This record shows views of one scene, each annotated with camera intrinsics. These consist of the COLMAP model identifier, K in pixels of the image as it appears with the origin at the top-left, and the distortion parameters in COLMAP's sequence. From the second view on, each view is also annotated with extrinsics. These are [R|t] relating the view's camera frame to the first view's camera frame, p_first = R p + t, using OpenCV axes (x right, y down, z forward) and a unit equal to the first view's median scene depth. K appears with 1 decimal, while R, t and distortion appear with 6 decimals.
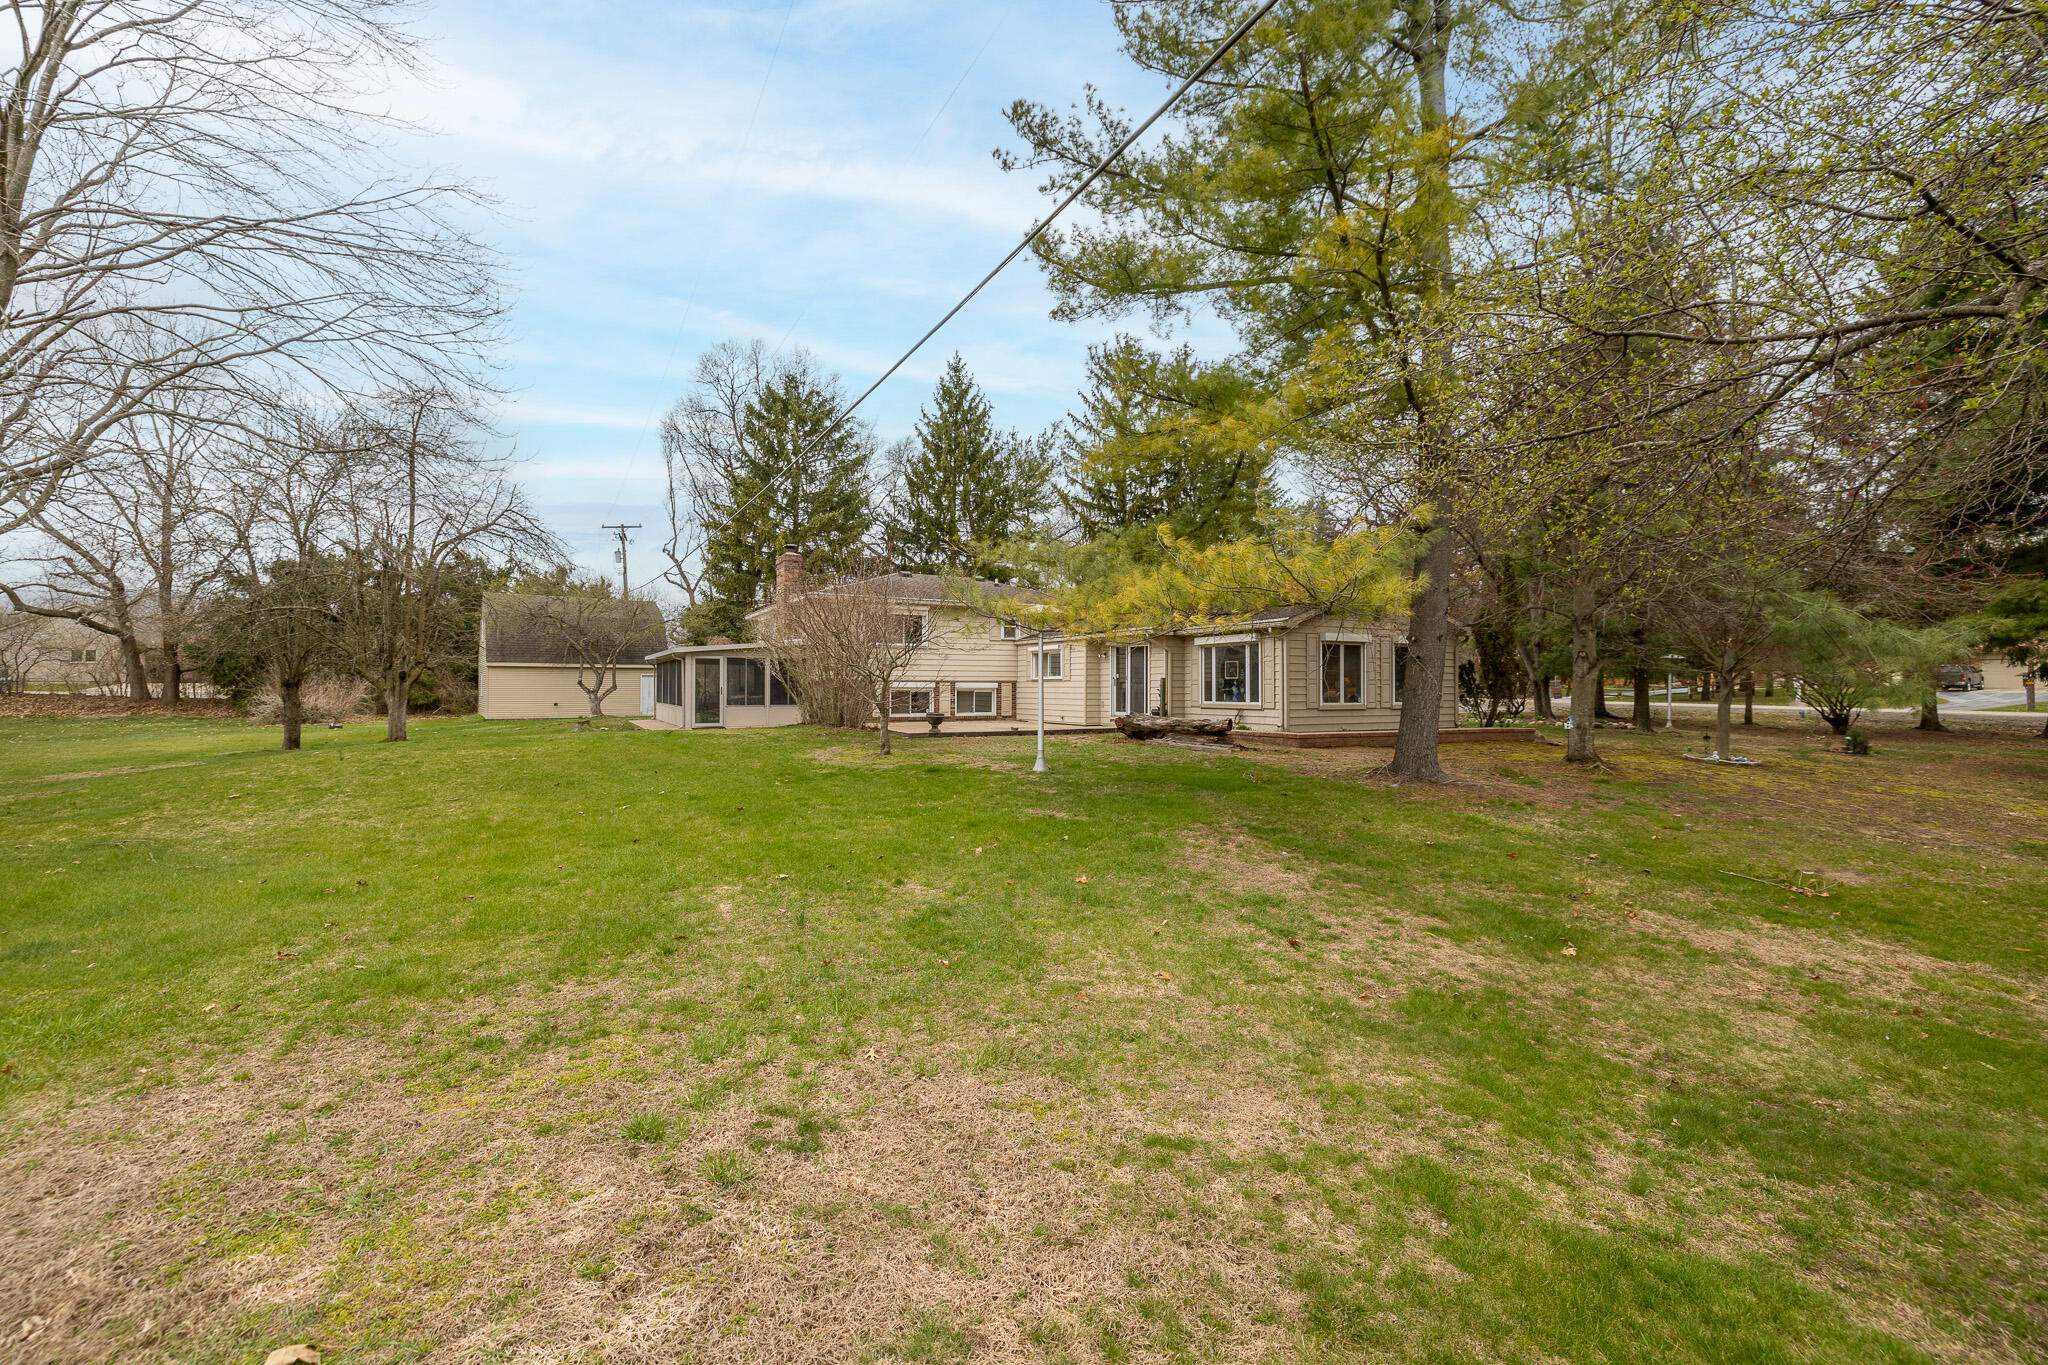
lens RADIAL K [[858.0, 0, 1024.1], [0, 858.0, 685.8], [0, 0, 1]] dist [0.003999, 0.000099]
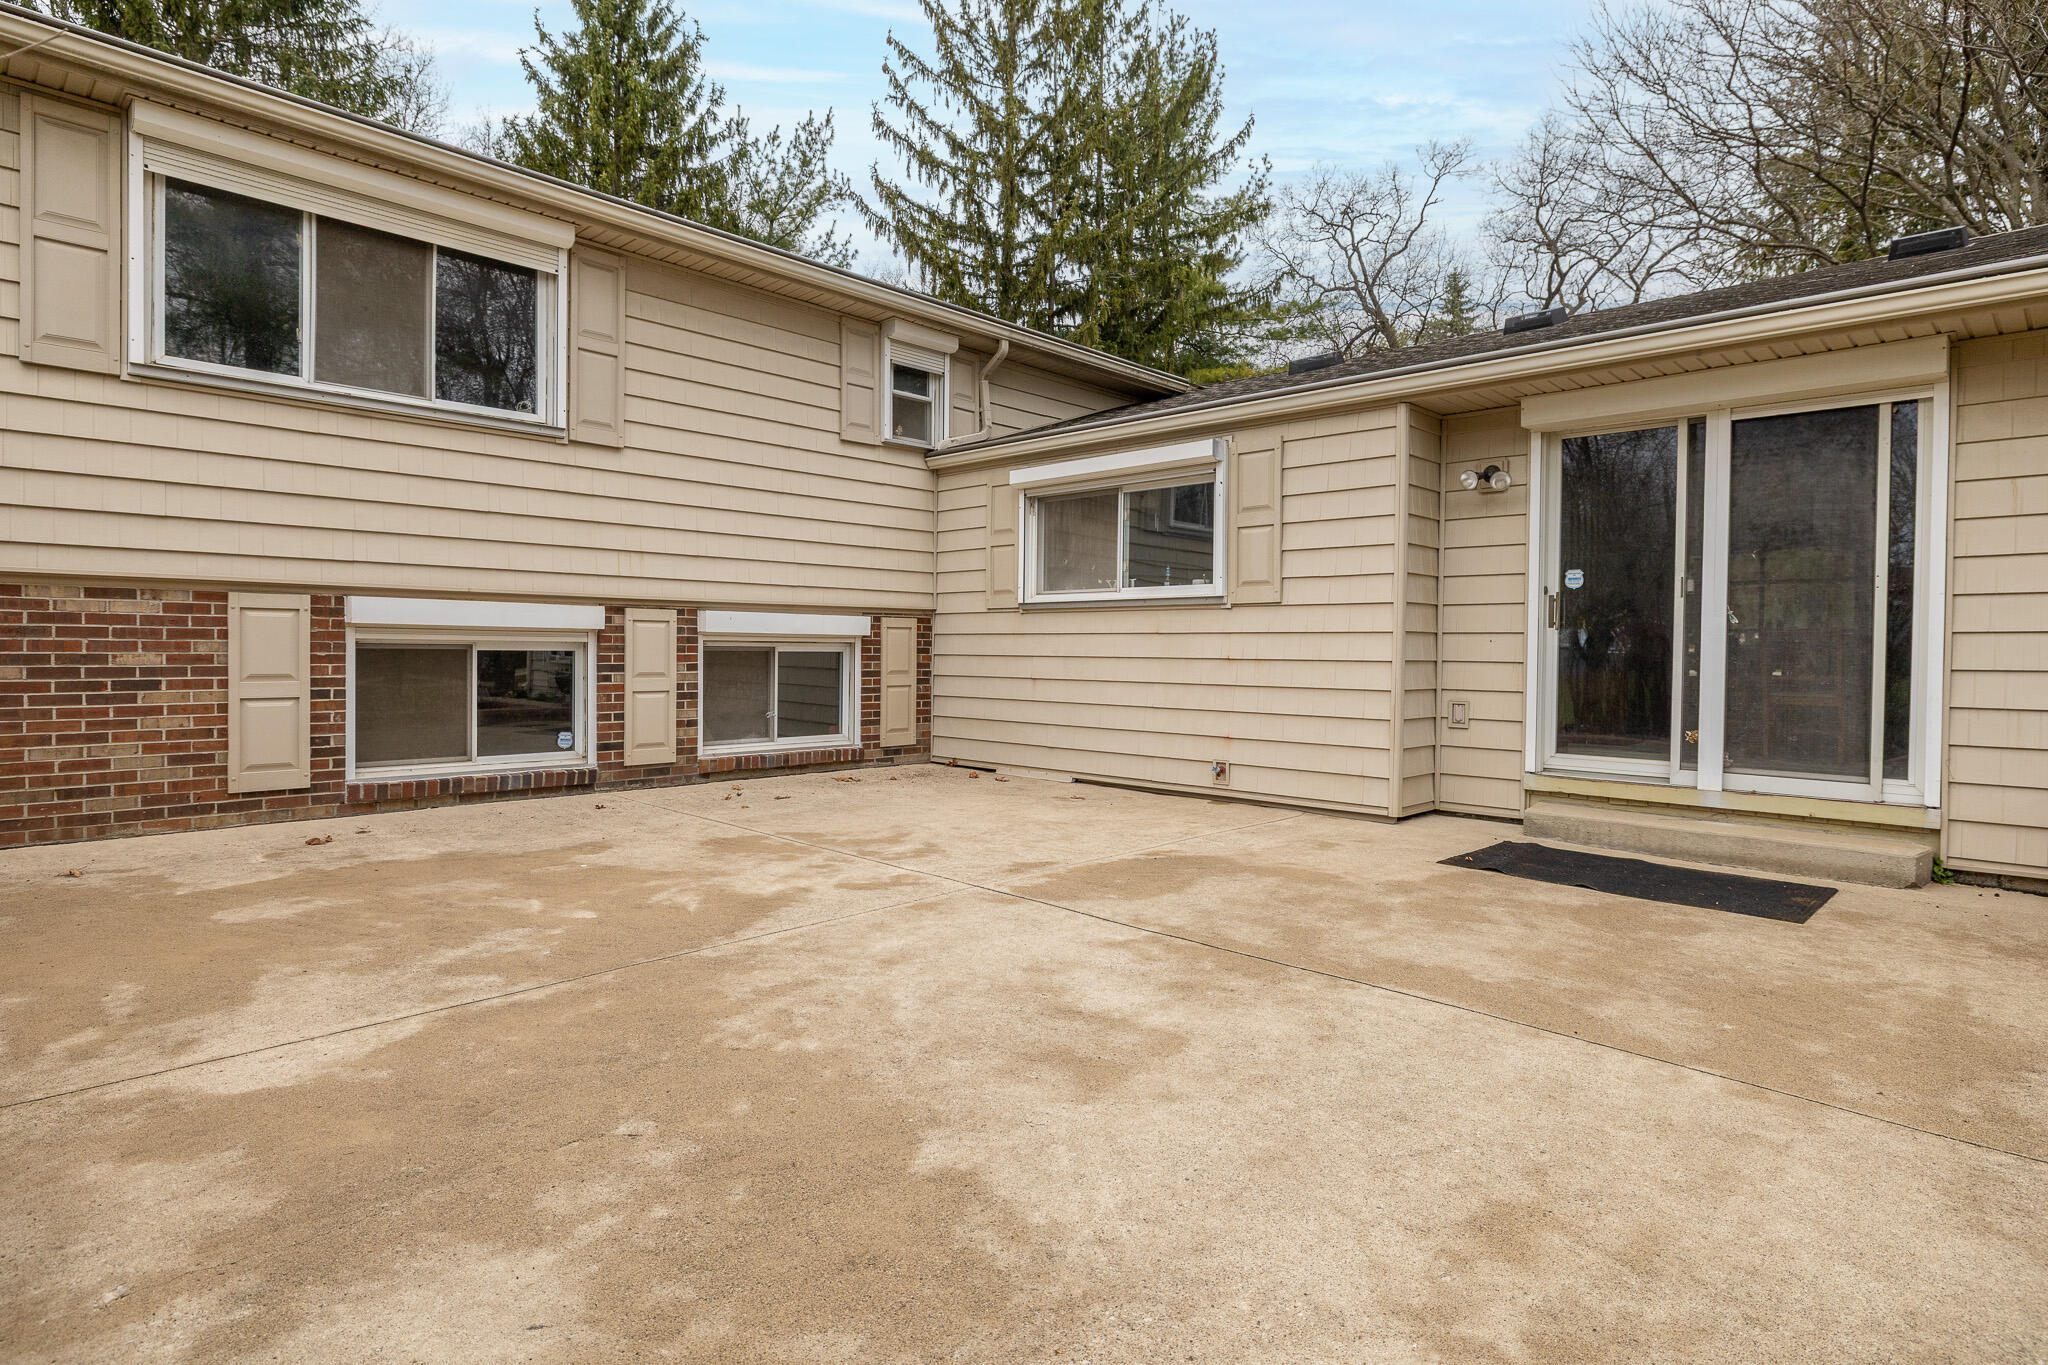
lens RADIAL K [[1101.1, 0, 1027.7], [0, 1101.1, 674.0], [0, 0, 1]] dist [-0.000013, 0.000040]
pose [[0.956375, -0.000199, 0.292142, -0.079378], [-0.007611, 0.999643, 0.025598, 0.004817], [-0.292043, -0.026705, 0.956032, 0.679543]]
